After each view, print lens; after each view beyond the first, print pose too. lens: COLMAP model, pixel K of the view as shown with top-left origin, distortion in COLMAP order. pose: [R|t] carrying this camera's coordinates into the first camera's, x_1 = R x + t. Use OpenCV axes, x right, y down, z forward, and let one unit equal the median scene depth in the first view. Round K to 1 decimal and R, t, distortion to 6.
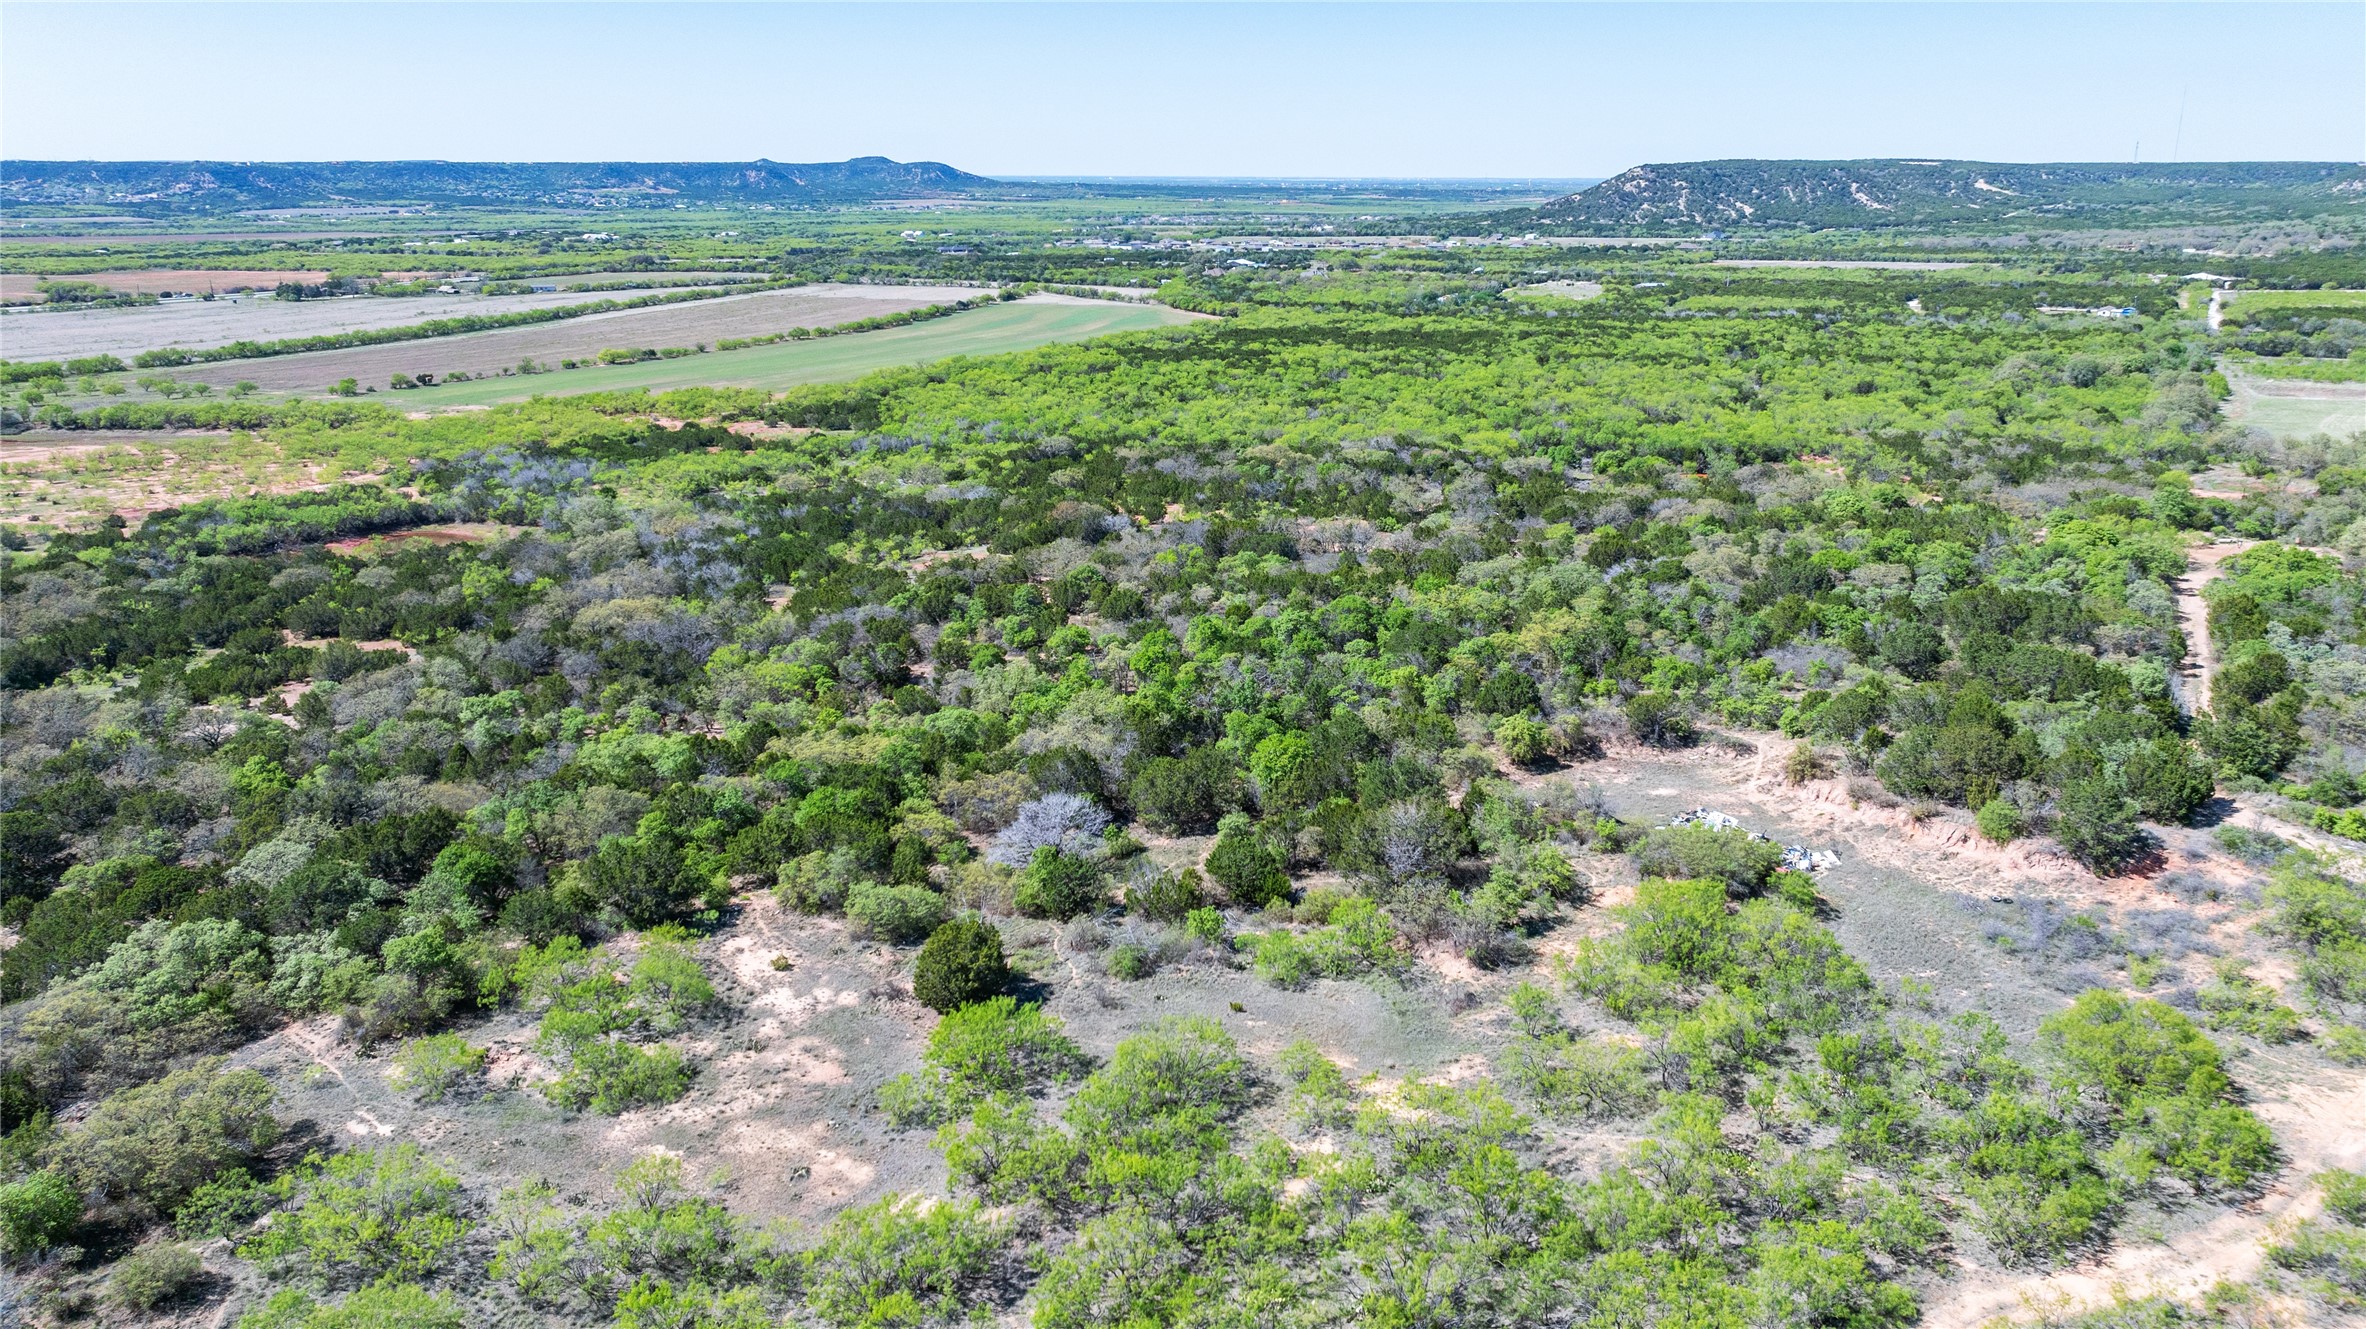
lens RADIAL K [[1697.0, 0, 1157.4], [0, 1697.0, 670.1], [0, 0, 1]] dist [-0.023485, 0.004301]
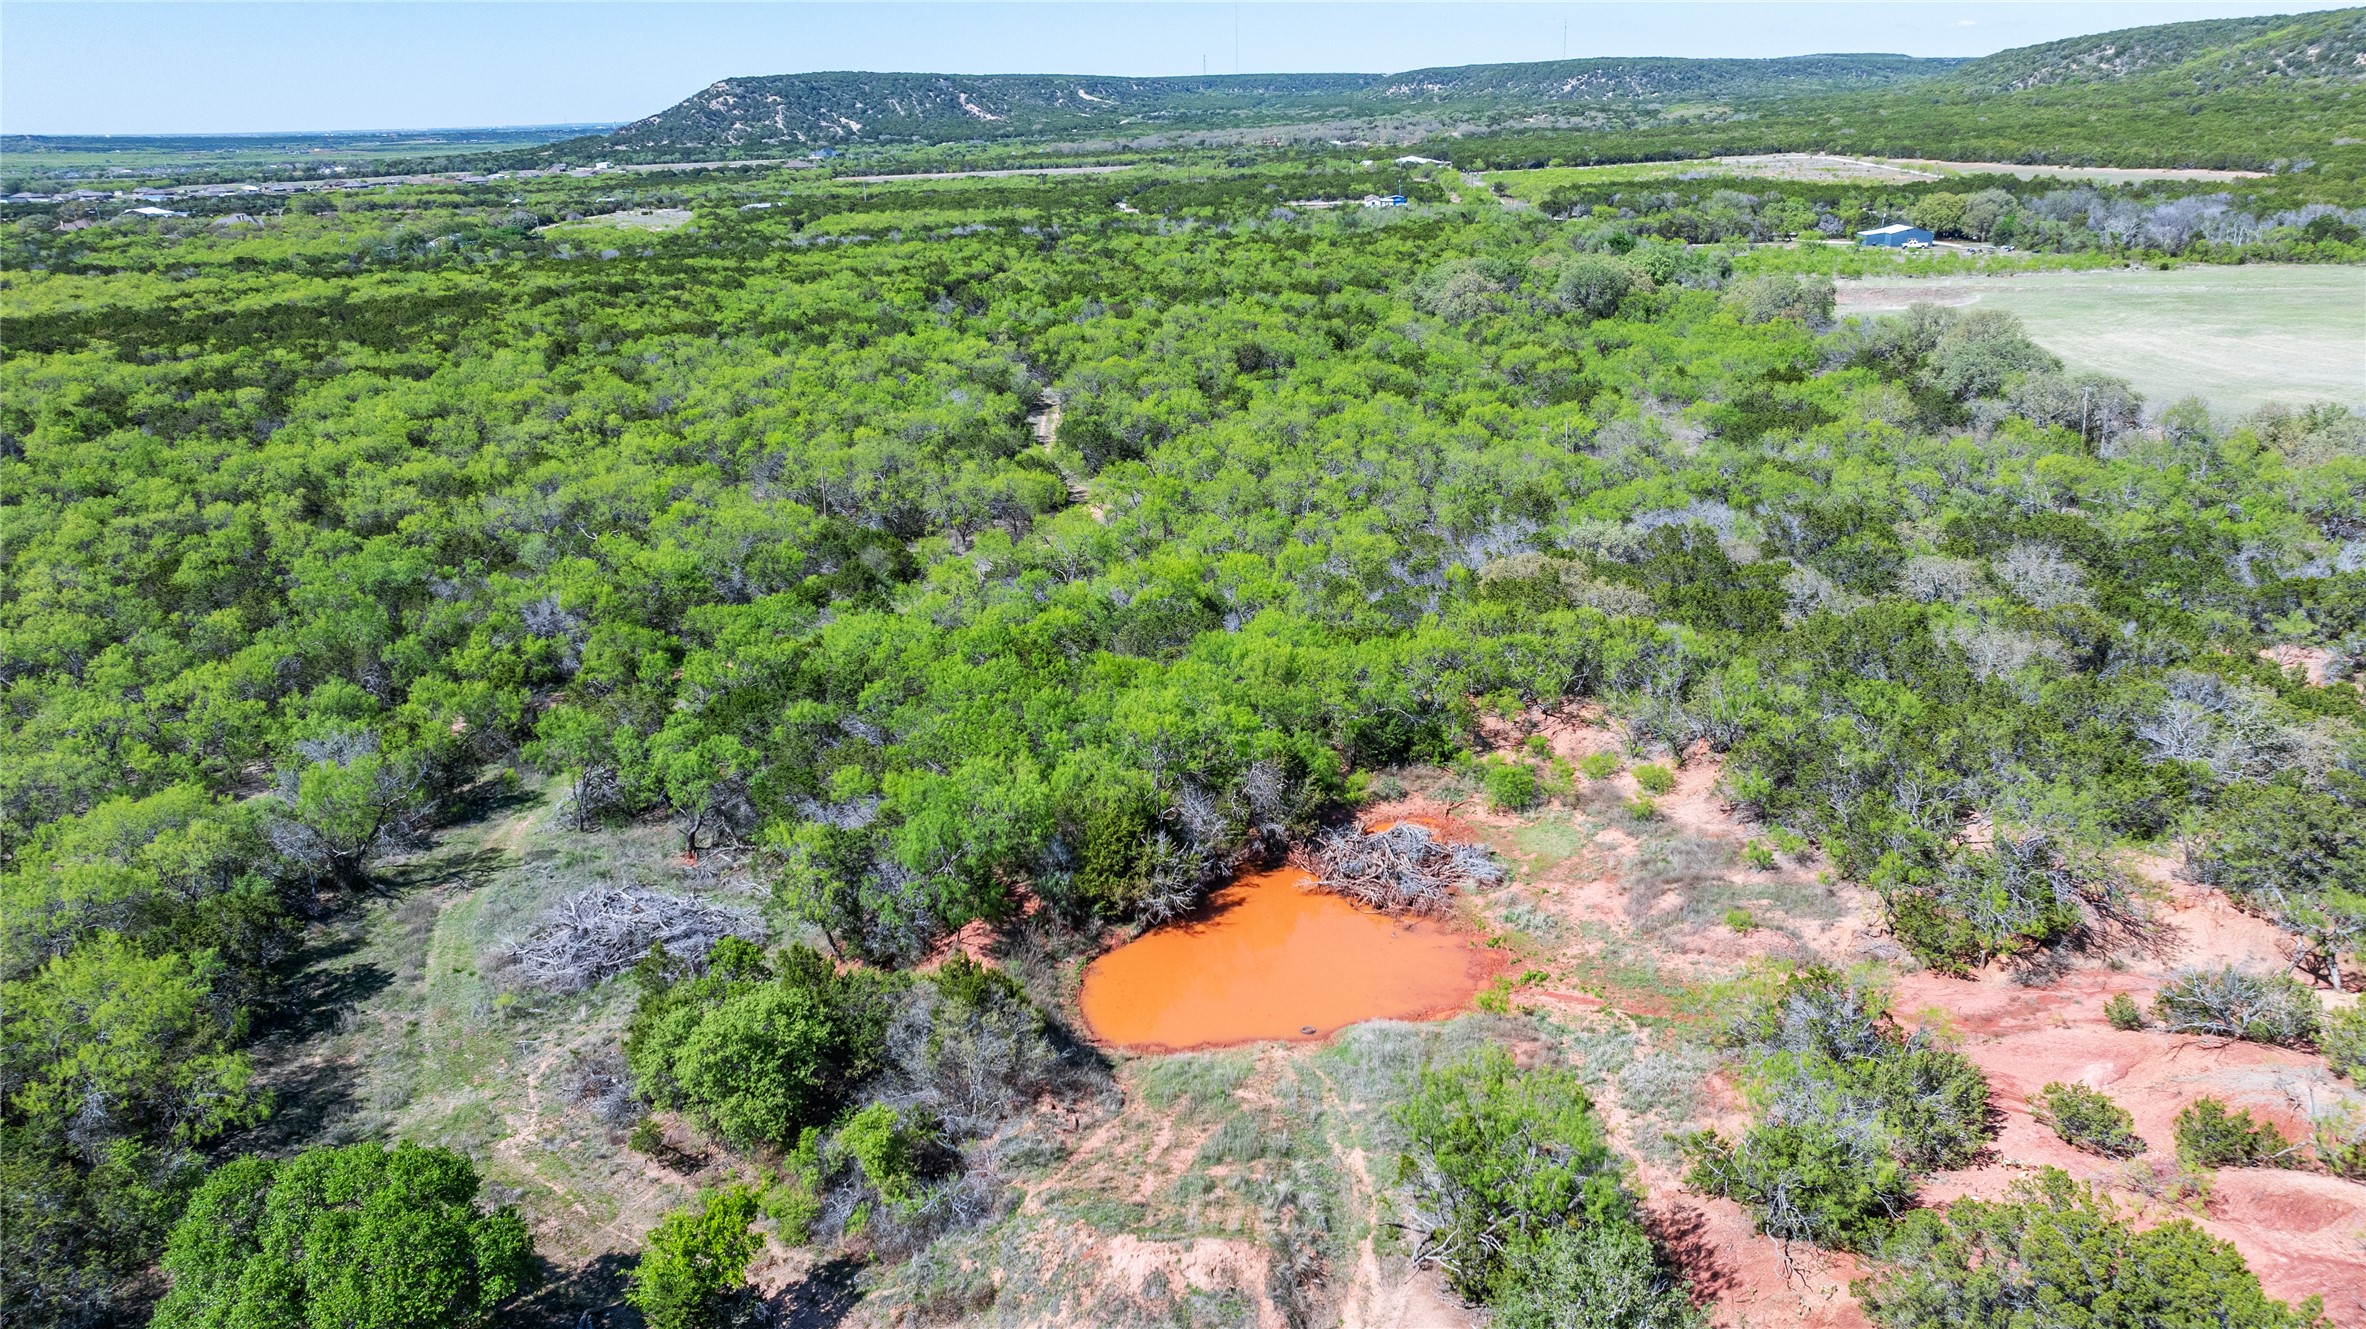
lens RADIAL K [[1685.3, 0, 1174.6], [0, 1685.3, 665.8], [0, 0, 1]] dist [-0.019887, 0.002095]
pose [[0.870467, -0.173921, 0.460477, 0.076317], [0.159927, 0.984673, 0.069588, -0.053833], [-0.465522, 0.013069, 0.884940, 0.269544]]
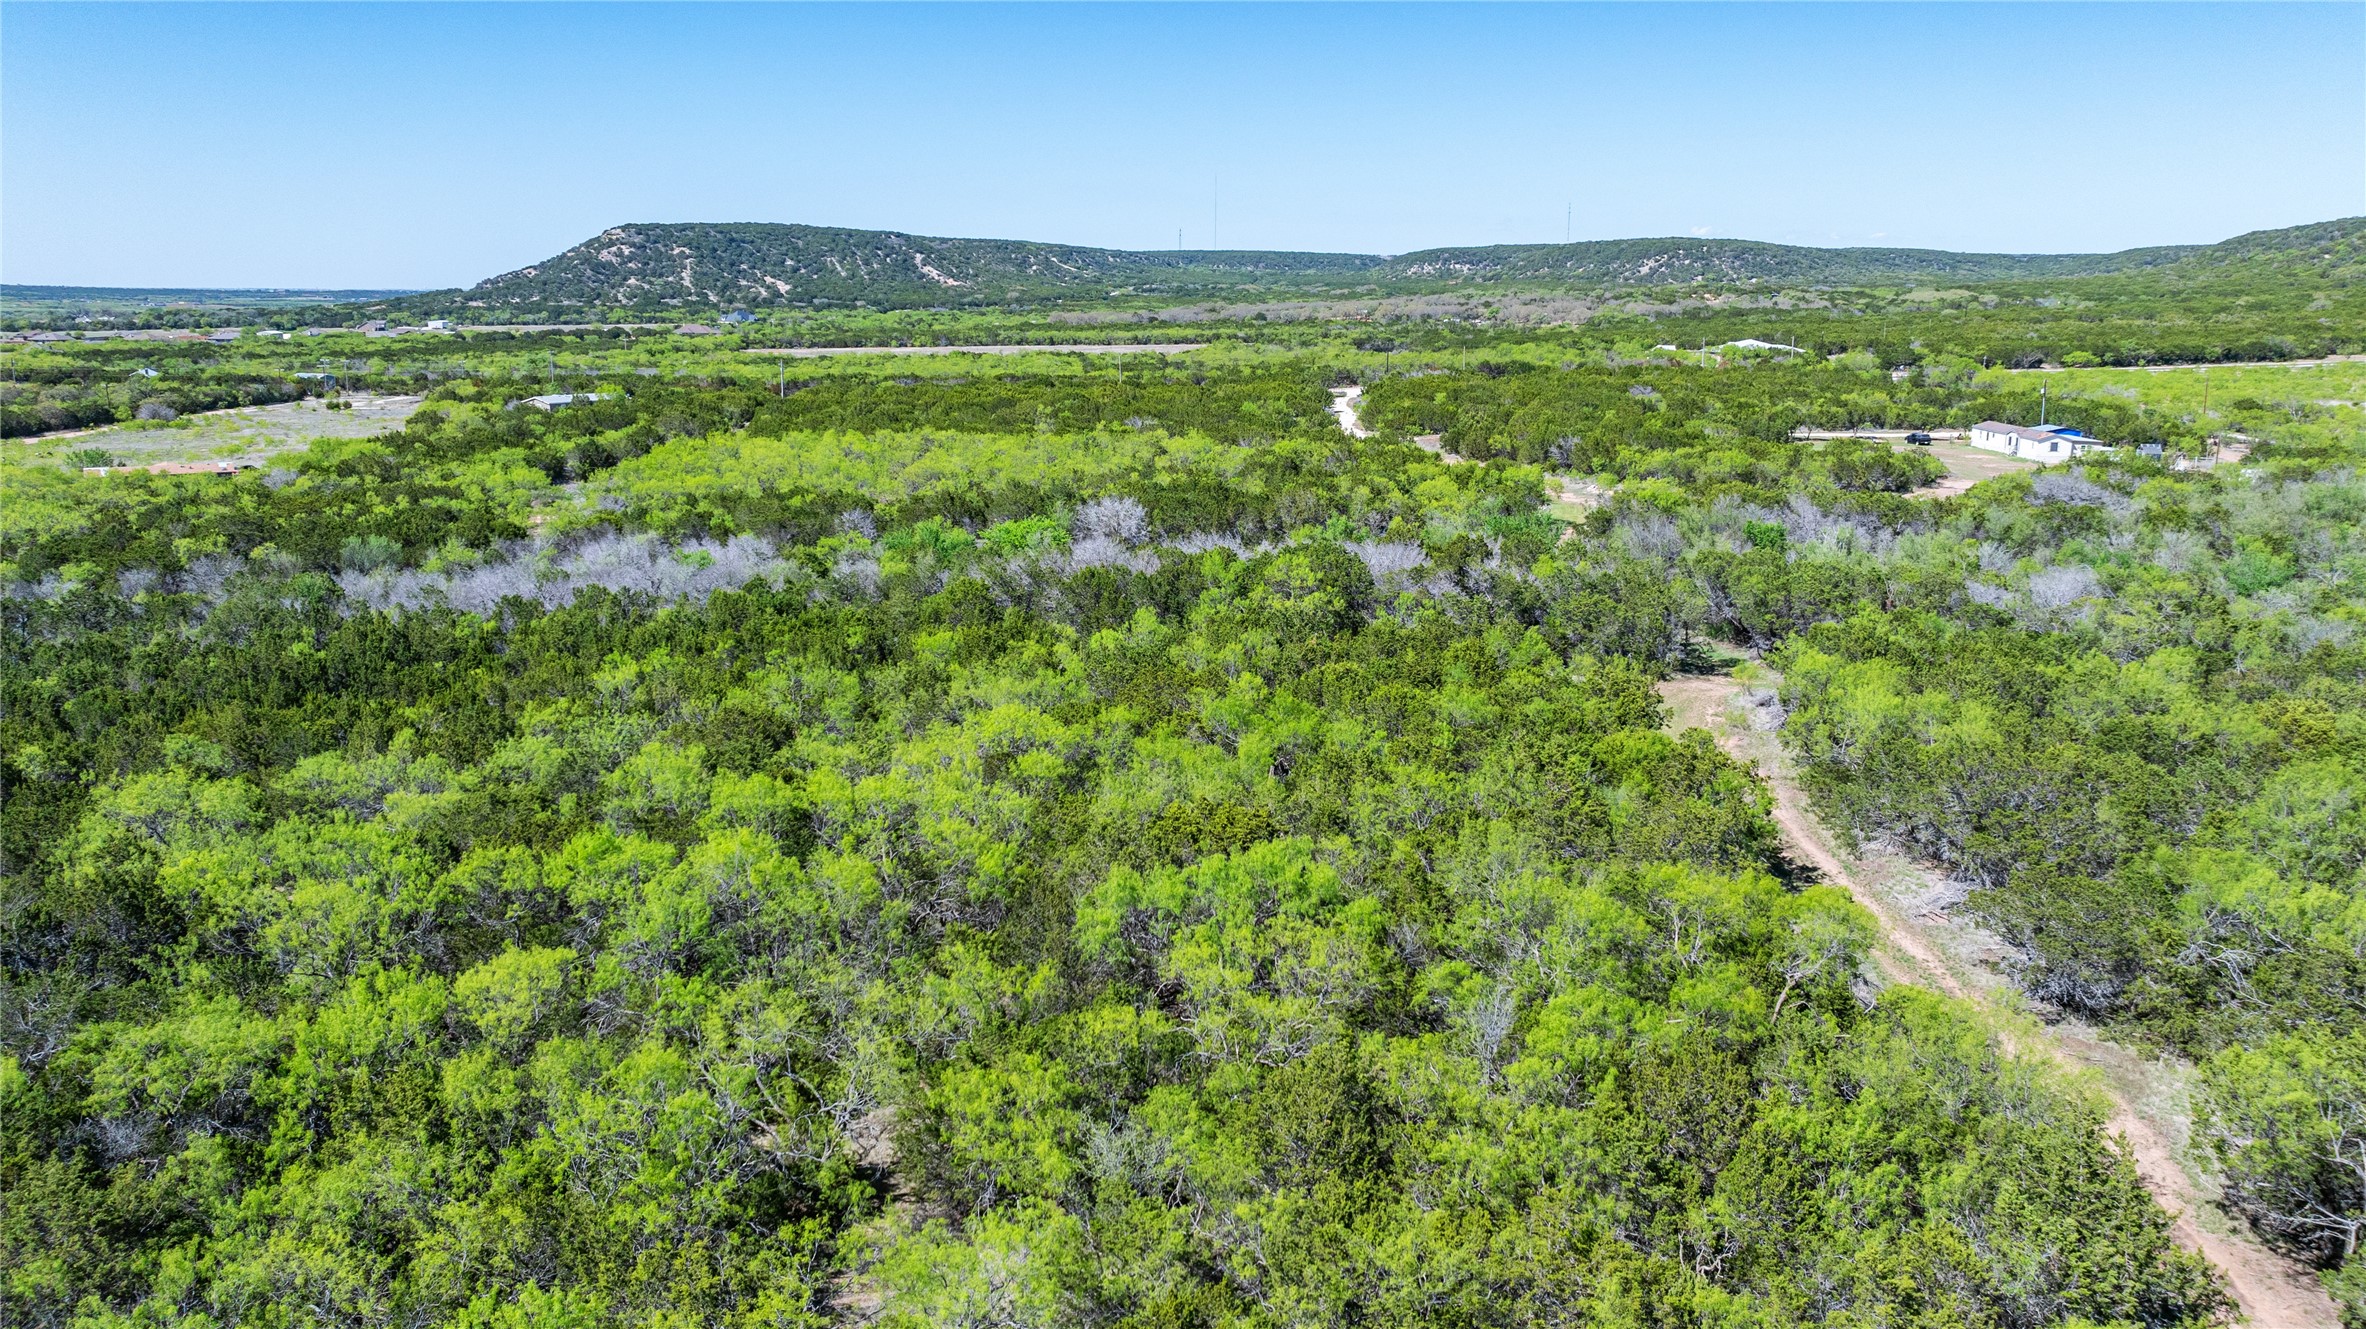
lens RADIAL K [[1700.8, 0, 1183.0], [0, 1700.8, 664.5], [0, 0, 1]] dist [-0.018636, 0.001877]
pose [[0.848418, -0.107729, 0.518248, 0.190463], [0.142378, 0.989433, -0.027409, -0.131292], [-0.509819, 0.097042, 0.854791, 0.576107]]
